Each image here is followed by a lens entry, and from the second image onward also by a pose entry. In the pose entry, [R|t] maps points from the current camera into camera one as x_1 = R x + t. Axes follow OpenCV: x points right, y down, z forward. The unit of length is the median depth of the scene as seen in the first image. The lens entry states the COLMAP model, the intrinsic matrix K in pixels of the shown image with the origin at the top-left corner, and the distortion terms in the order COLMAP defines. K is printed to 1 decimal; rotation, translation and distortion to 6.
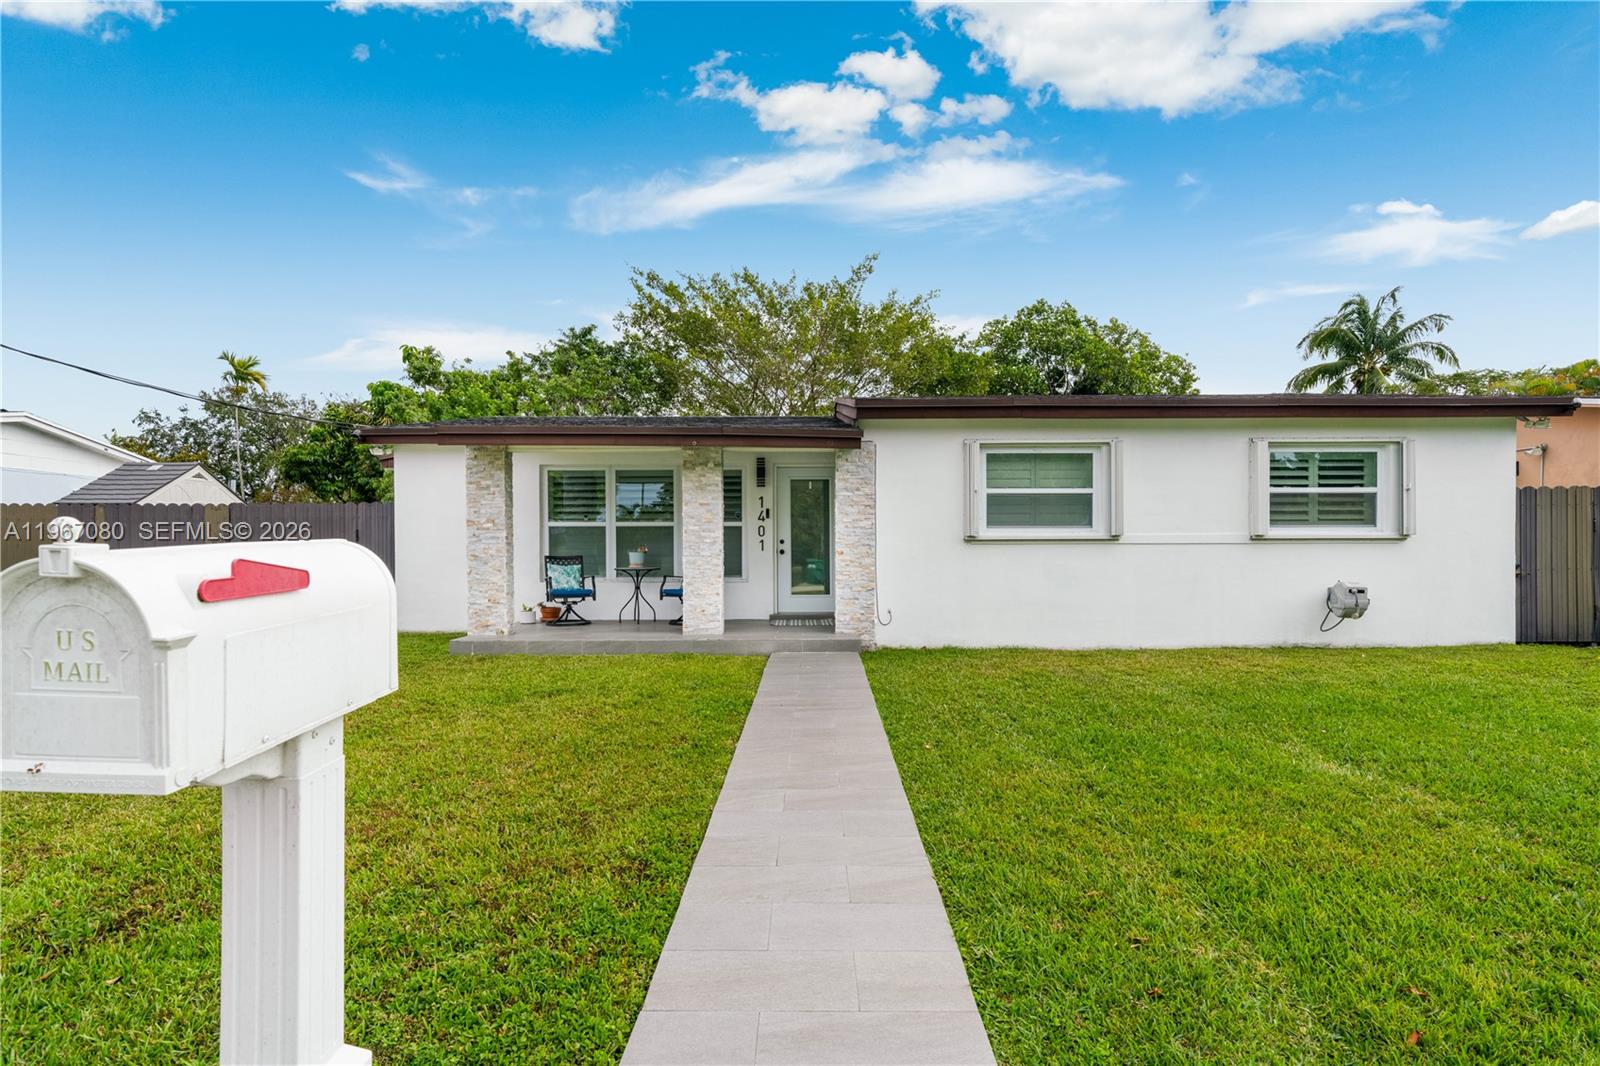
lens RADIAL K [[696.5, 0, 797.3], [0, 696.5, 528.1], [0, 0, 1]] dist [-0.000520, 0.000035]
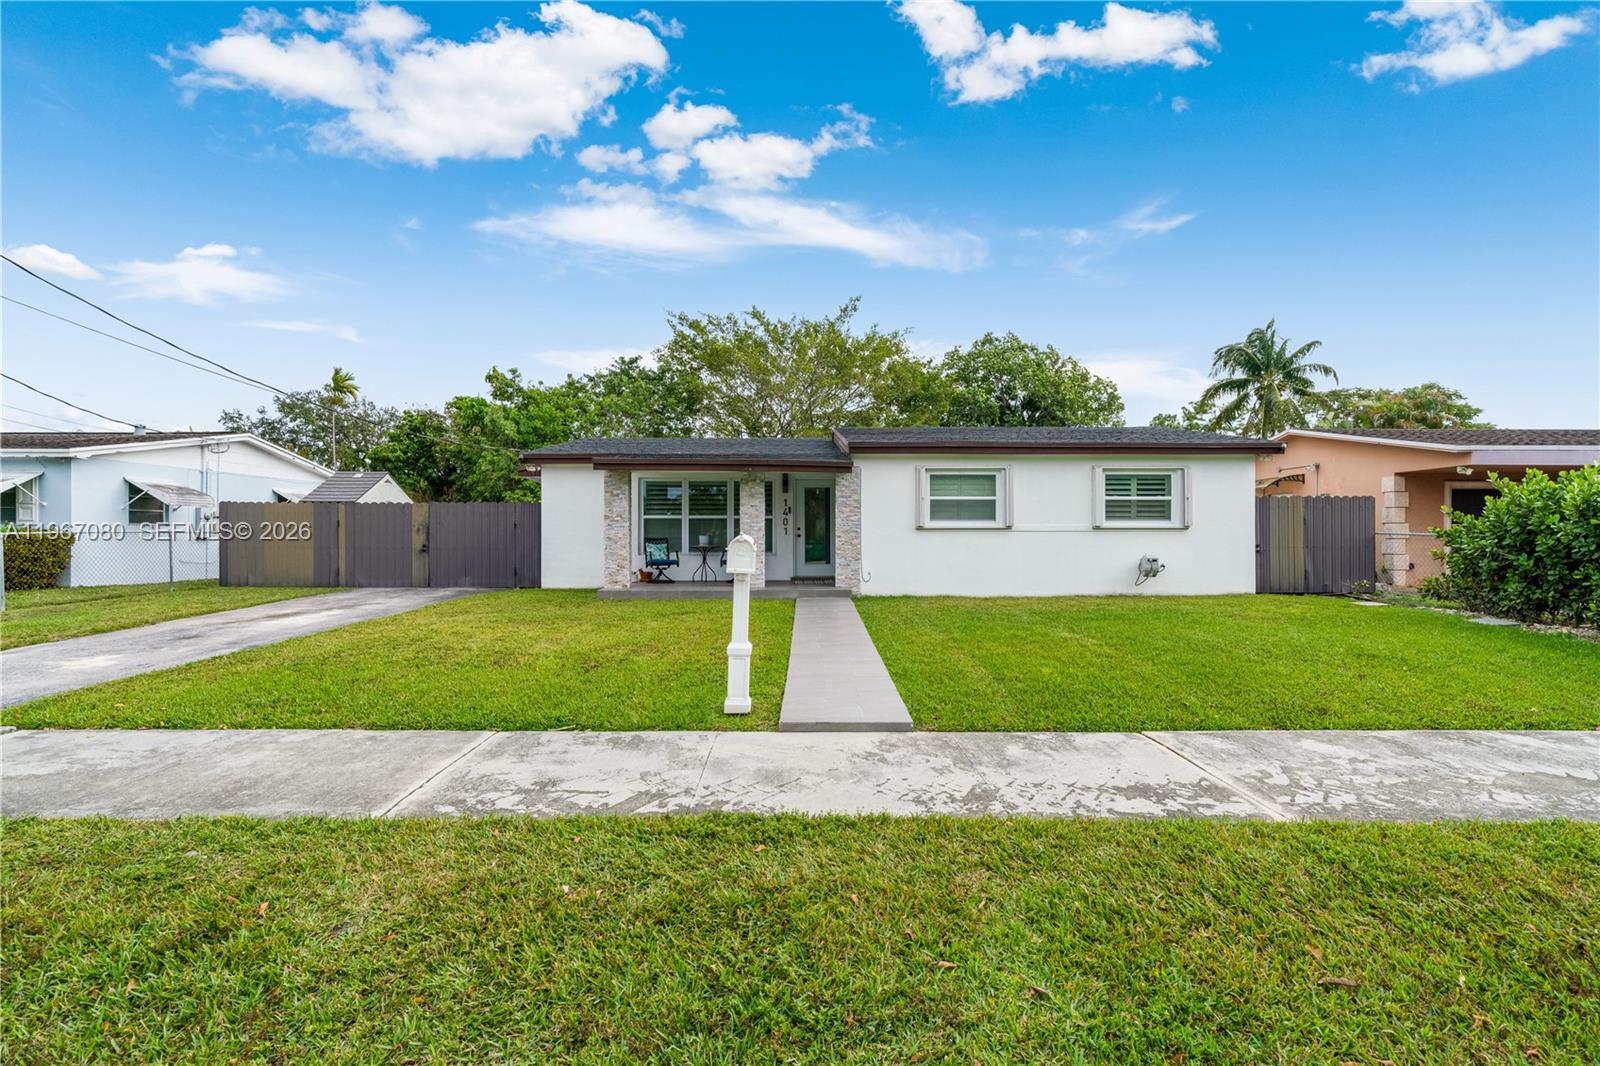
lens RADIAL K [[696.5, 0, 797.3], [0, 696.5, 528.1], [0, 0, 1]] dist [-0.000520, 0.000035]
pose [[0.999616, 0.002655, 0.027597, -0.068162], [-0.003257, 0.999757, 0.021801, -0.015913], [-0.027533, -0.021883, 0.999381, -0.524159]]
